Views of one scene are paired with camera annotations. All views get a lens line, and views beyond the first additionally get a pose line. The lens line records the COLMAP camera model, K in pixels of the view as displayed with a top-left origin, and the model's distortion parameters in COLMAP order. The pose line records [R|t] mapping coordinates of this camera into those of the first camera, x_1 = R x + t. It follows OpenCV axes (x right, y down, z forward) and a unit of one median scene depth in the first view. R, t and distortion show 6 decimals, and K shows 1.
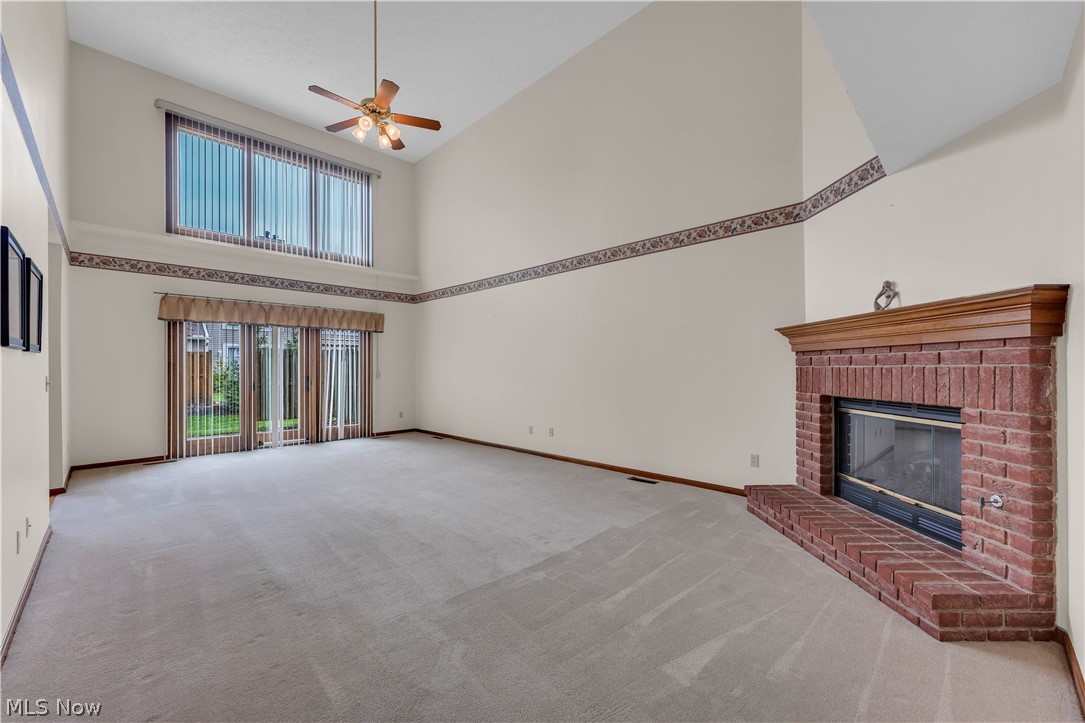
lens RADIAL K [[441.8, 0, 538.9], [0, 441.8, 366.9], [0, 0, 1]] dist [0.000997, -0.000074]
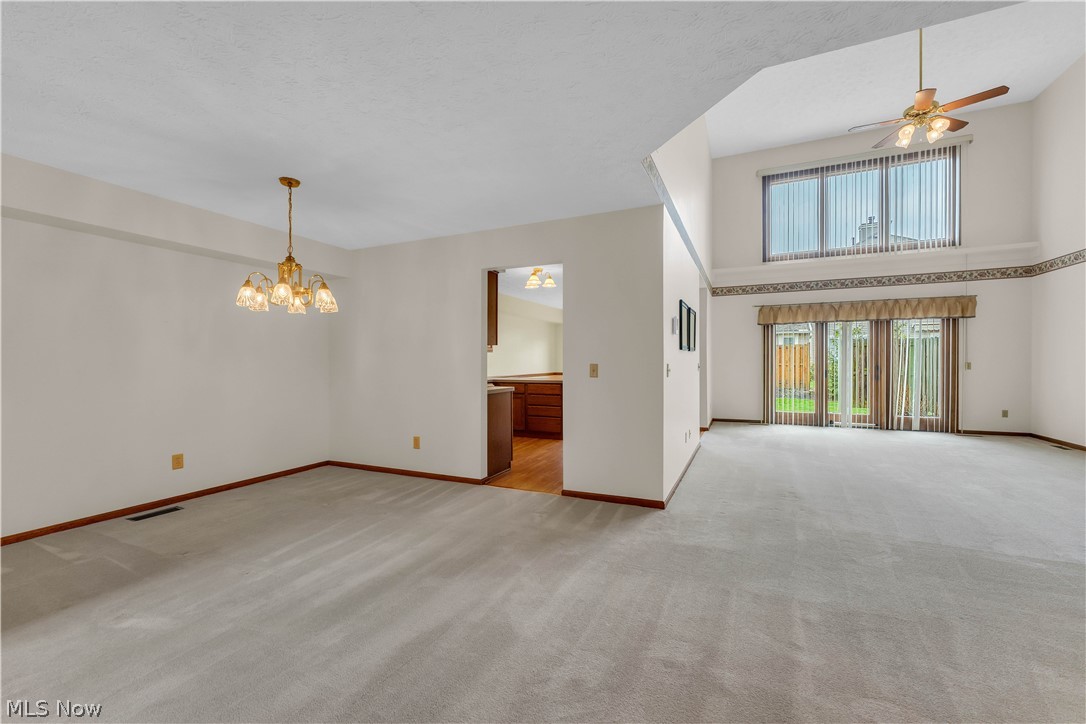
lens RADIAL K [[442.2, 0, 534.7], [0, 442.2, 366.9], [0, 0, 1]] dist [0.000997, -0.000074]
pose [[0.347279, 0.015236, -0.937638, 0.195317], [0.006833, 0.999800, 0.018777, -0.001641], [0.937737, -0.012928, 0.347105, -0.147413]]
